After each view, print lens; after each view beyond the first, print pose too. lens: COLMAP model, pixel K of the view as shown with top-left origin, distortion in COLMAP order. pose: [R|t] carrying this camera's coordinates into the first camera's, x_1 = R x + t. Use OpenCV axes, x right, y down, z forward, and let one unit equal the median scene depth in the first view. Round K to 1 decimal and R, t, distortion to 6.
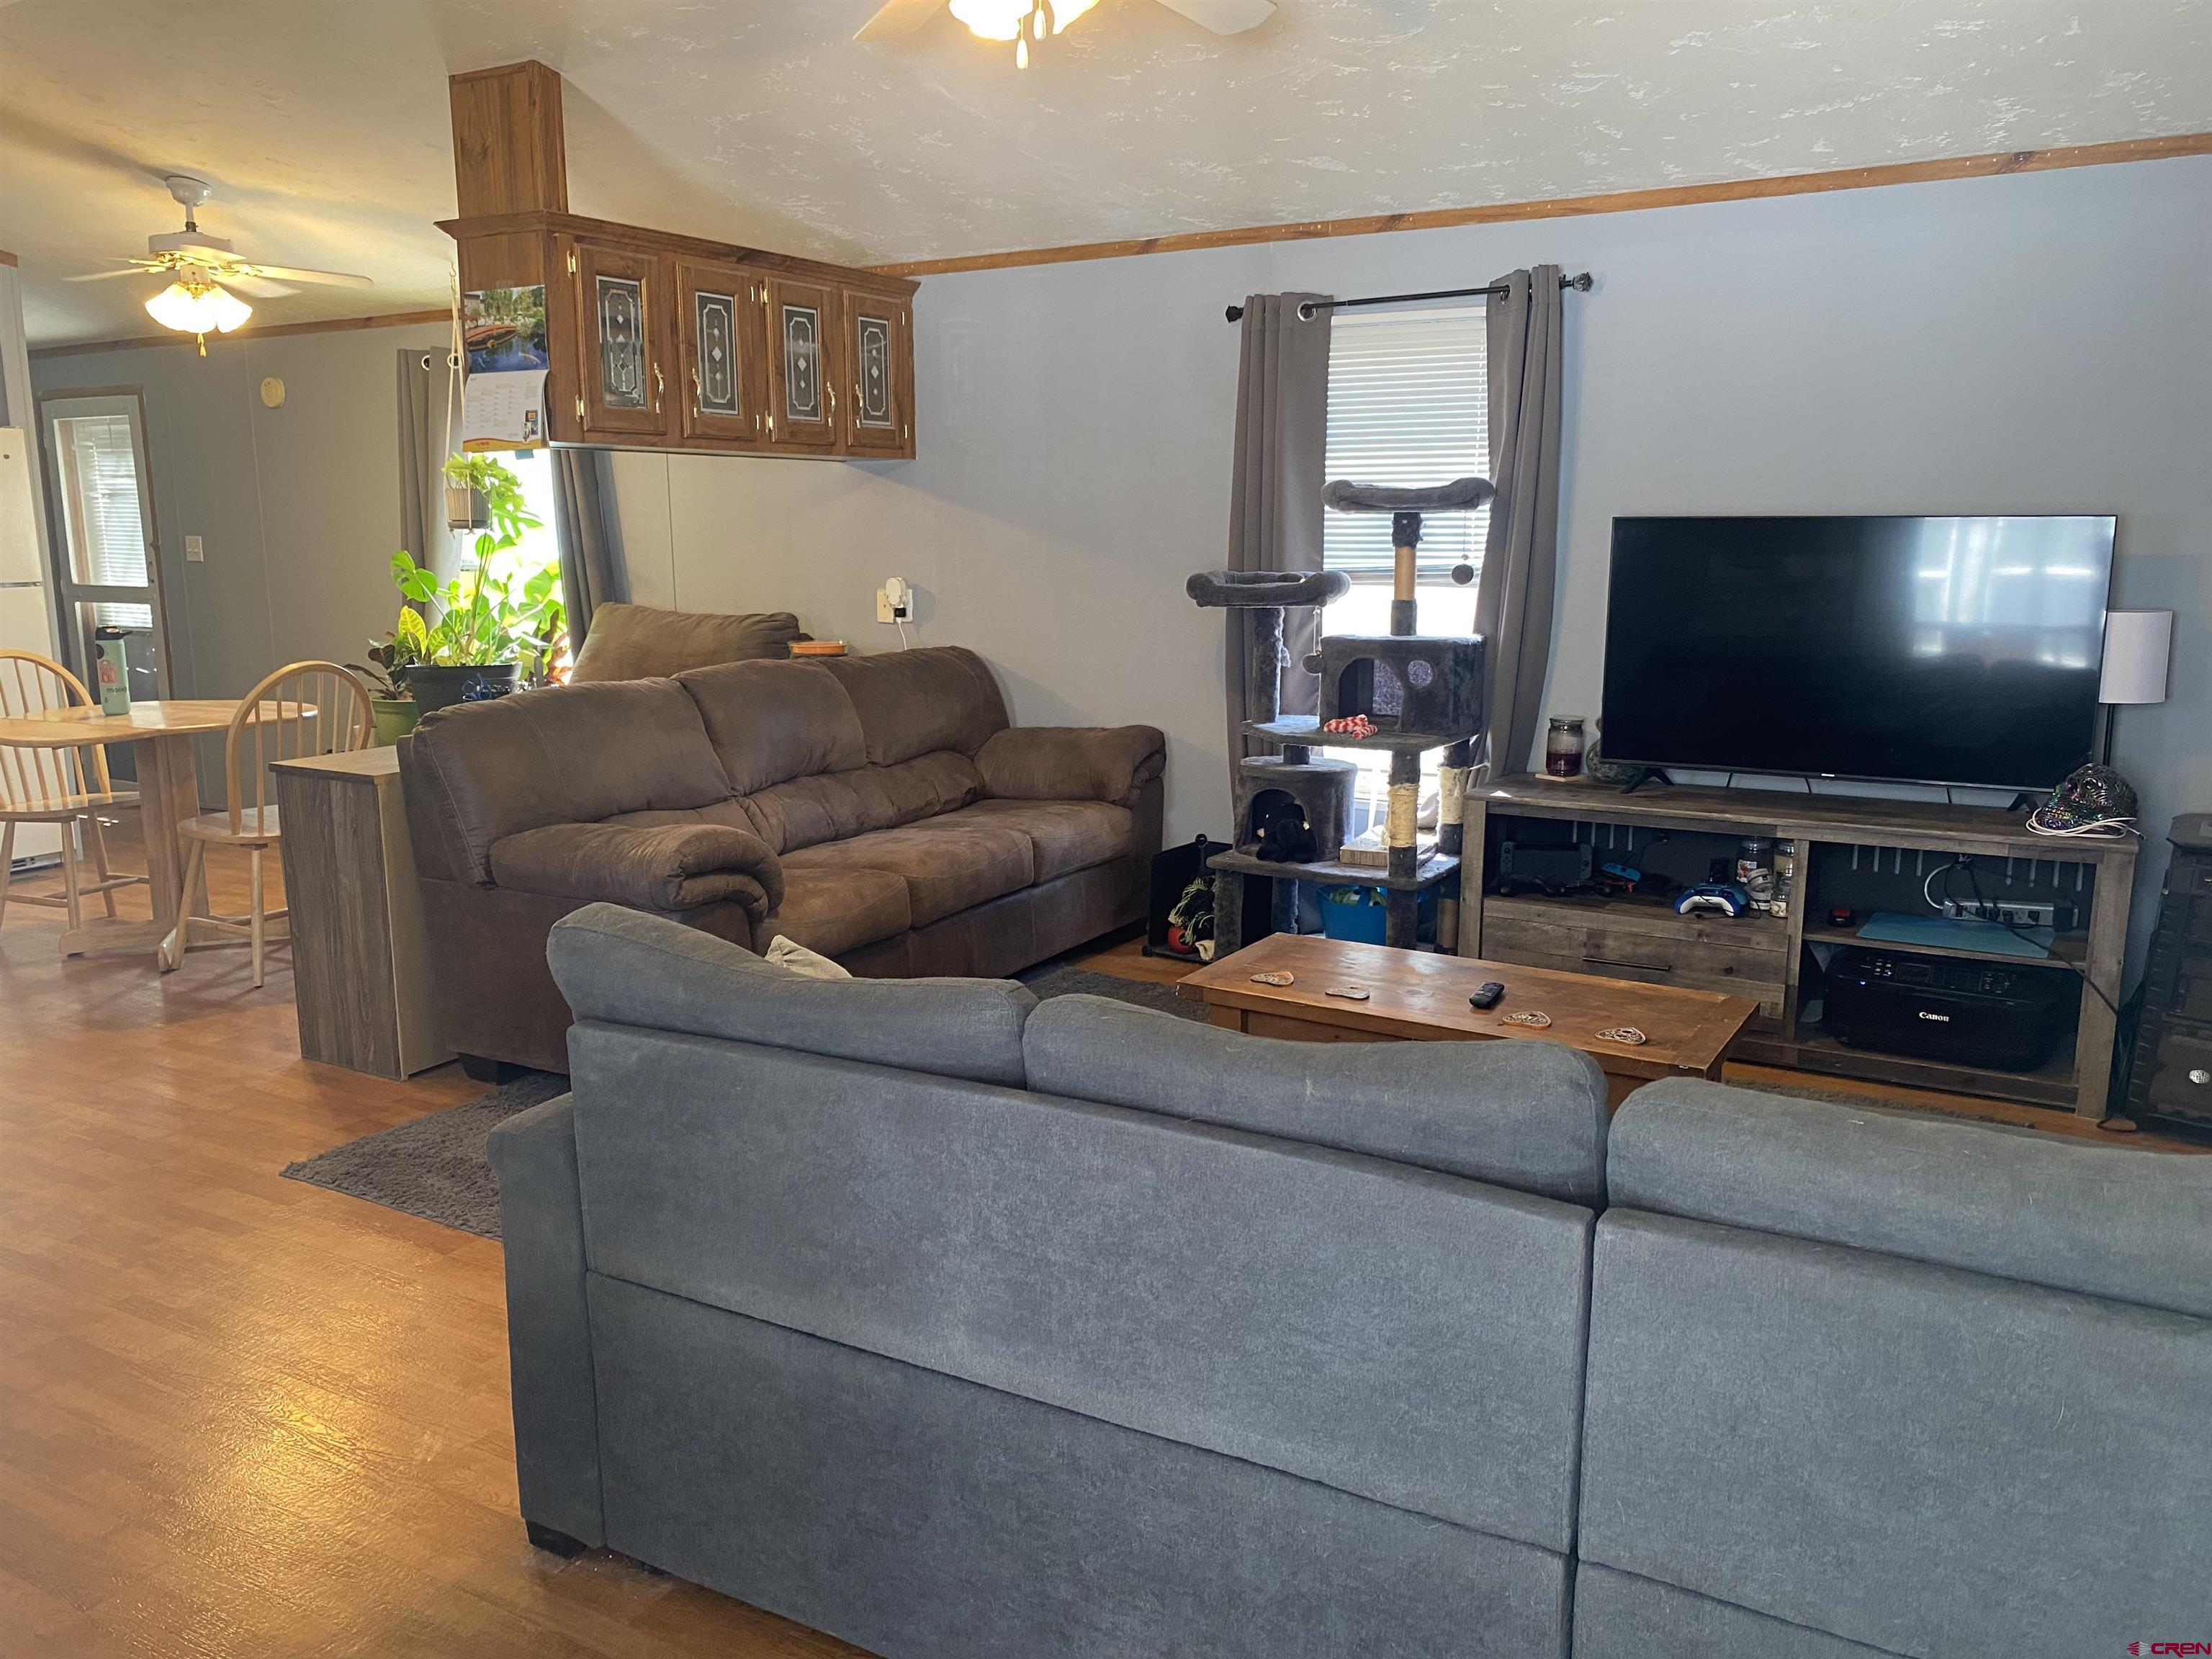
lens RADIAL K [[1695.9, 0, 1096.8], [0, 1695.9, 829.5], [0, 0, 1]] dist [0.014260, -0.006670]
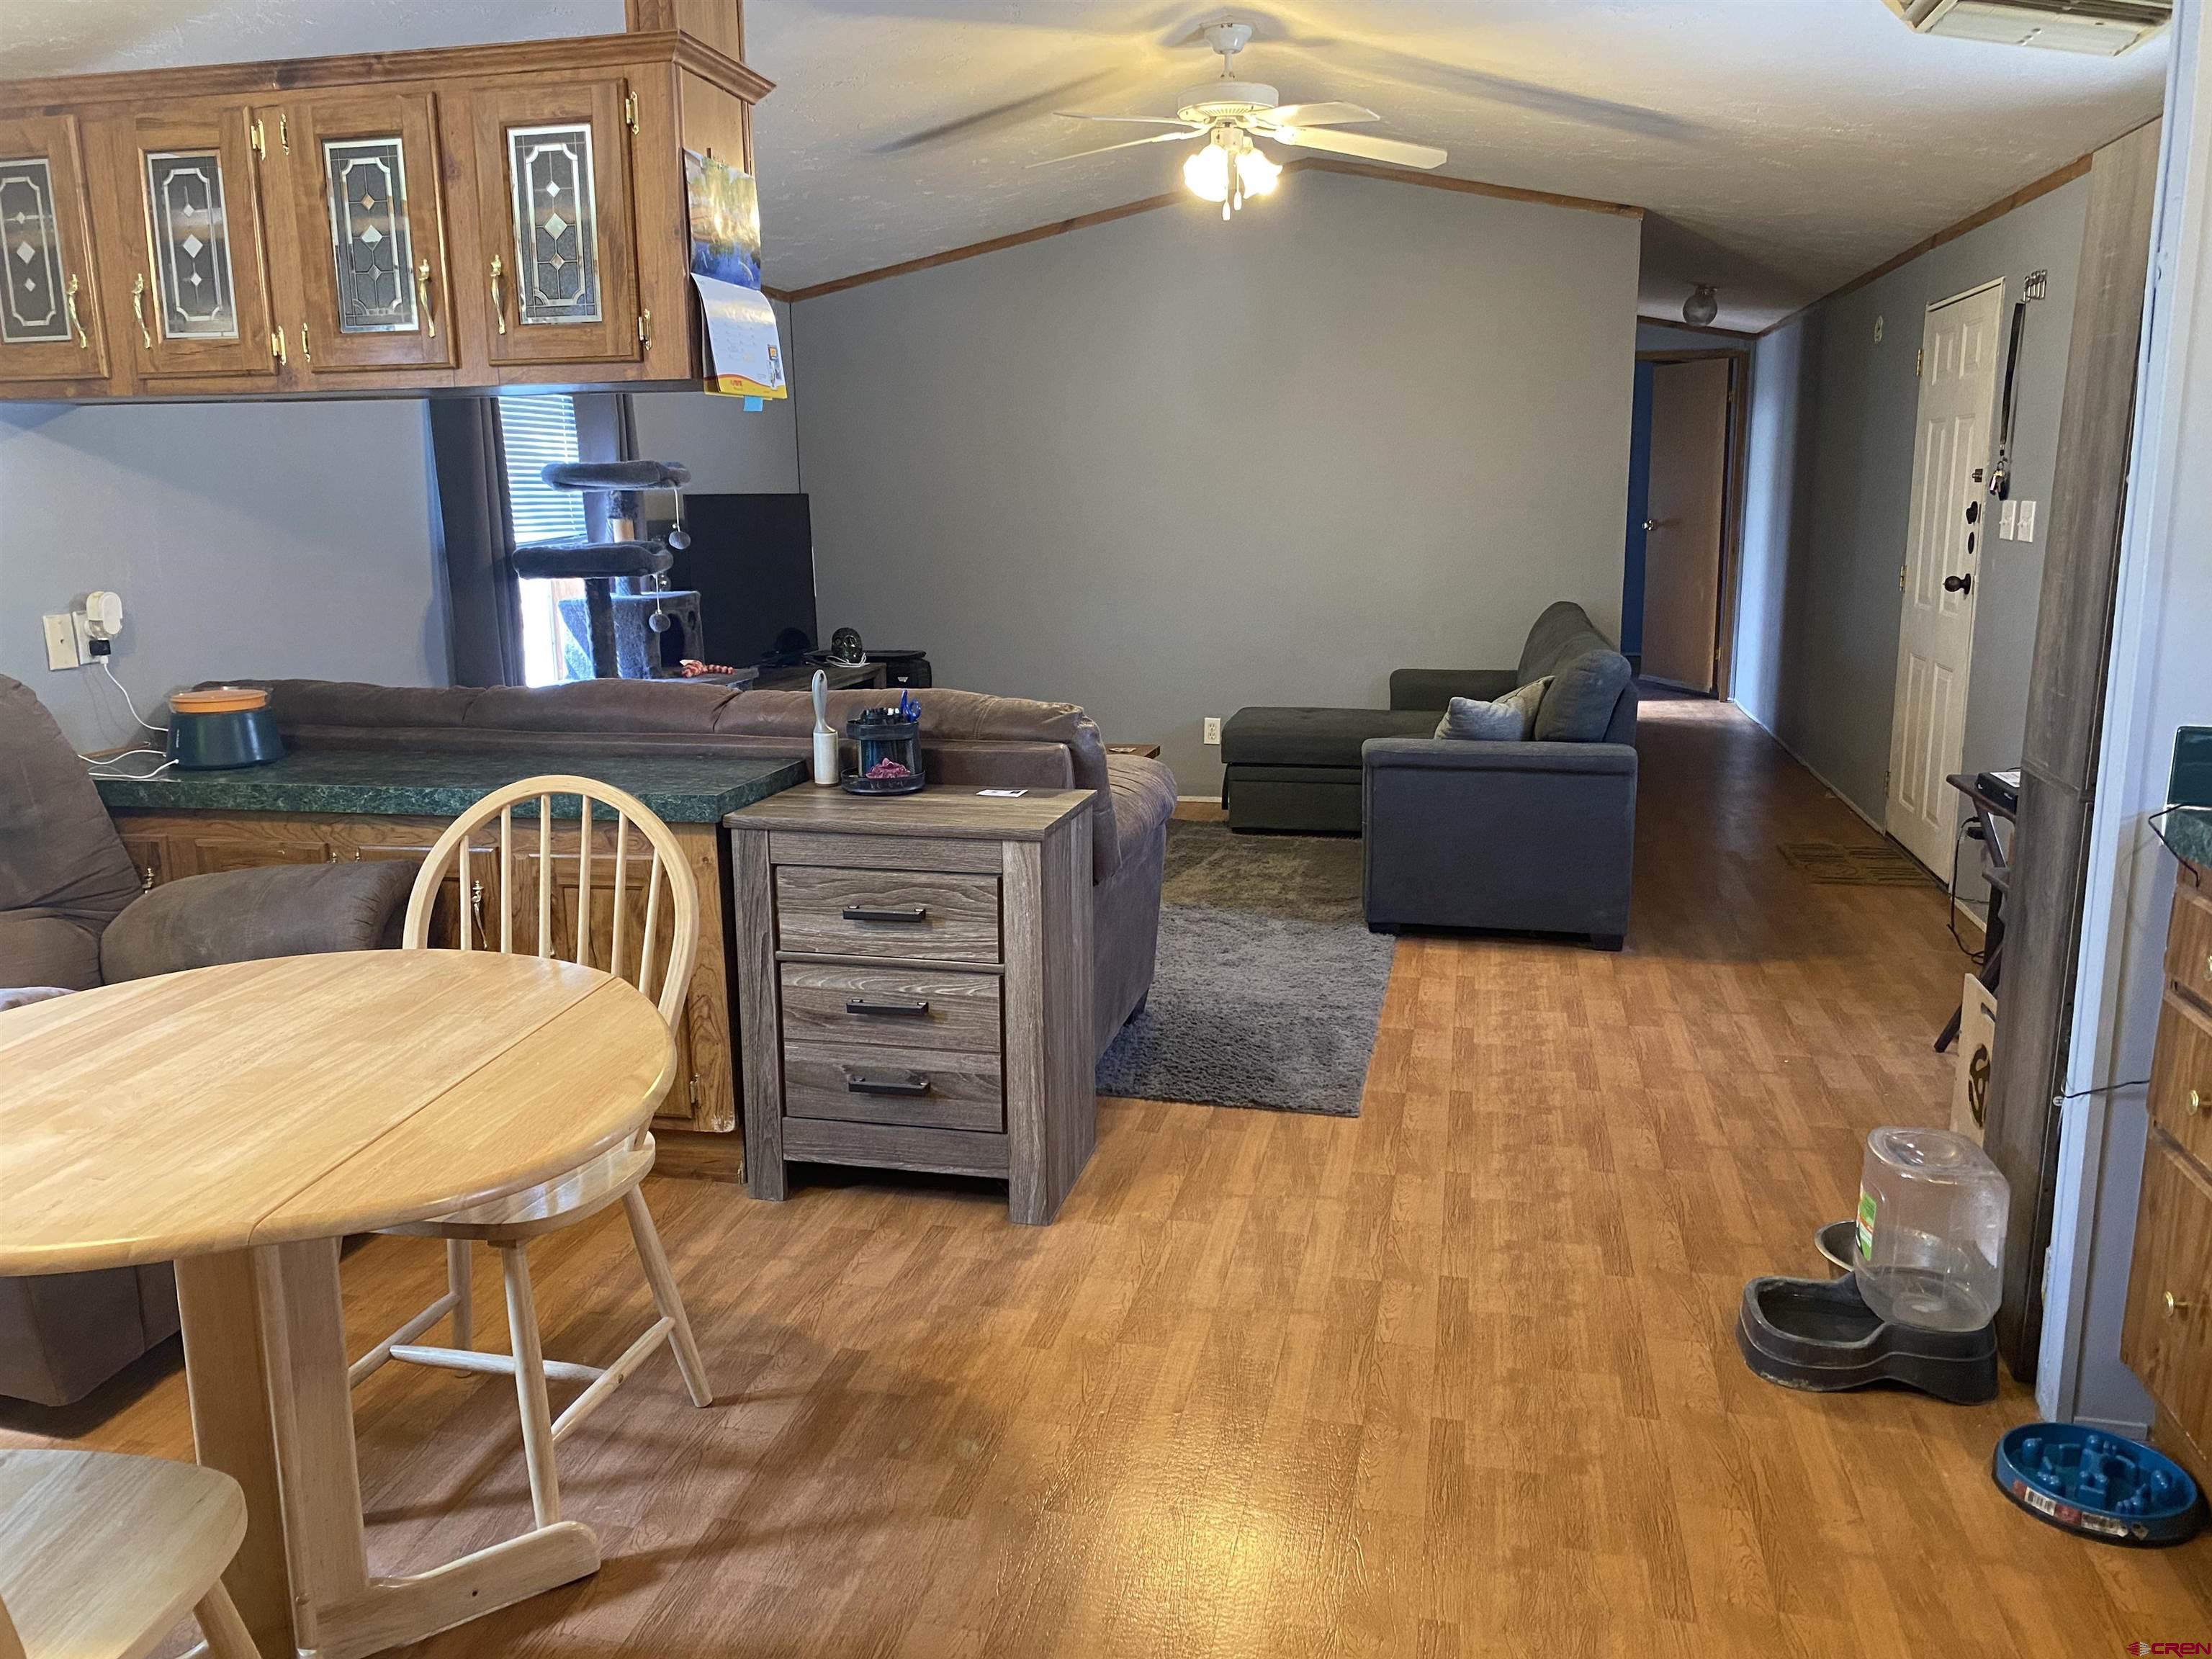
lens RADIAL K [[1674.4, 0, 1079.0], [0, 1674.4, 802.6], [0, 0, 1]] dist [0.096940, -0.190903]
pose [[-0.288576, -0.167961, 0.942610, -0.965775], [0.186137, 0.955868, 0.227308, -0.173344], [-0.939190, 0.241050, -0.244577, 0.965572]]
